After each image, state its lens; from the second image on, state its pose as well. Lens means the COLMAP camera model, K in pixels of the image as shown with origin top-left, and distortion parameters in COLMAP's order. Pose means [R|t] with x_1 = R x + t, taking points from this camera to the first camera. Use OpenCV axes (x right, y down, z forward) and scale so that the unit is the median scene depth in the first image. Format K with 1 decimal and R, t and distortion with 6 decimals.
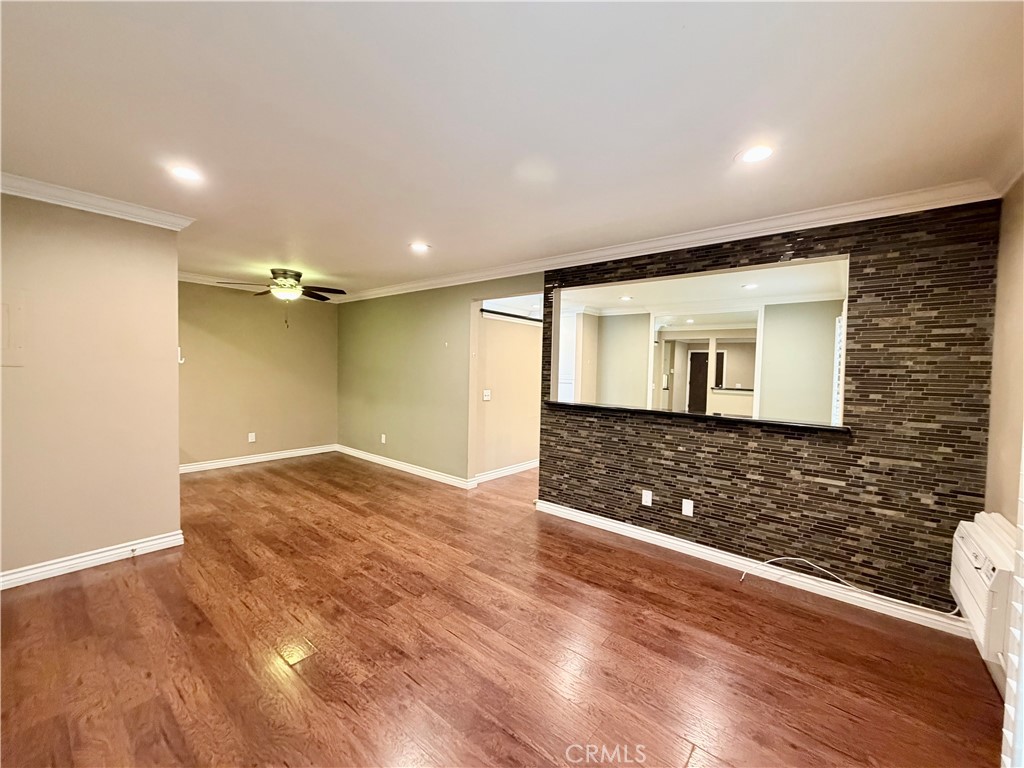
lens RADIAL K [[408.0, 0, 508.9], [0, 408.0, 385.4], [0, 0, 1]] dist [0.001632, -0.000289]
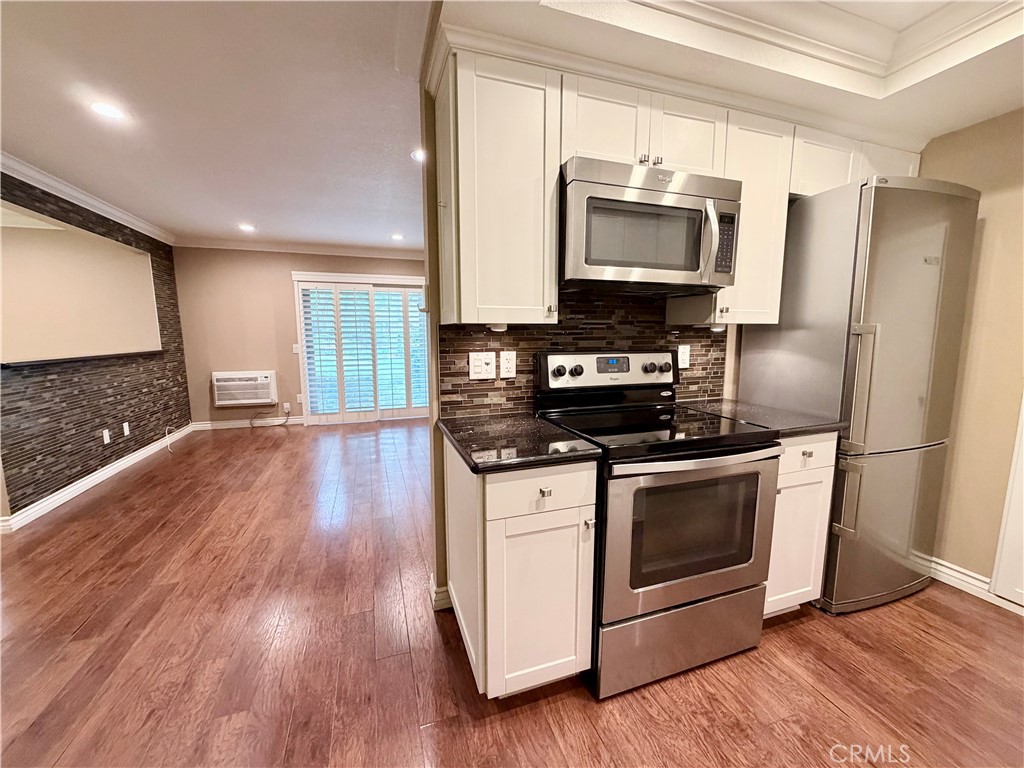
lens RADIAL K [[408.0, 0, 508.9], [0, 408.0, 385.4], [0, 0, 1]] dist [0.001632, -0.000289]
pose [[-0.852363, -0.093353, 0.514551, -1.110516], [0.001108, 0.983613, 0.180287, -0.053444], [-0.522950, 0.154240, -0.838292, 1.312557]]
